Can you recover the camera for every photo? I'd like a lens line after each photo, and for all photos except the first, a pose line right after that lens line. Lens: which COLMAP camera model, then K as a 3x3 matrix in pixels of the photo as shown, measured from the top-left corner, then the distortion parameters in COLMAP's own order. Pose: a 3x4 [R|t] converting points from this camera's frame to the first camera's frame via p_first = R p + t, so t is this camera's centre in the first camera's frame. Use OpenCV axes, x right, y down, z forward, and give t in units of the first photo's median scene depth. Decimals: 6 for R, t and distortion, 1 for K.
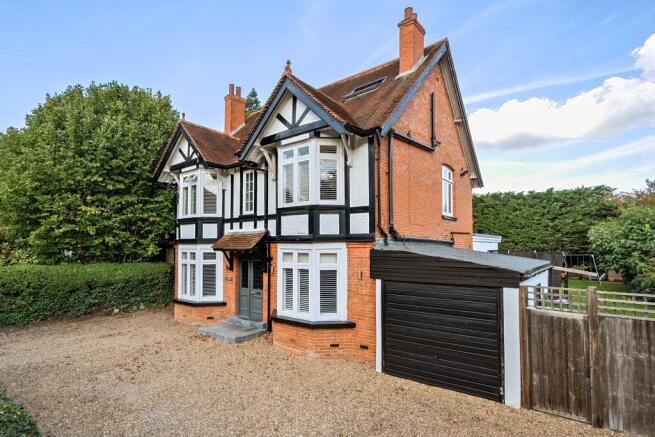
lens RADIAL K [[343.5, 0, 326.4], [0, 343.5, 235.8], [0, 0, 1]] dist [0.001984, 0.000090]
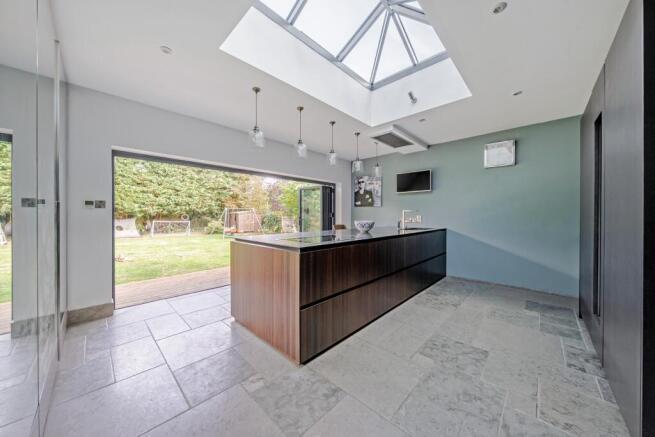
lens RADIAL K [[225.1, 0, 327.5], [0, 225.1, 218.5], [0, 0, 1]] dist [-0.001707, -0.000220]
pose [[0.098232, -0.010521, 0.995108, 0.084276], [-0.029427, 0.999476, 0.013472, 0.059055], [-0.994728, -0.030607, 0.097871, 0.577423]]
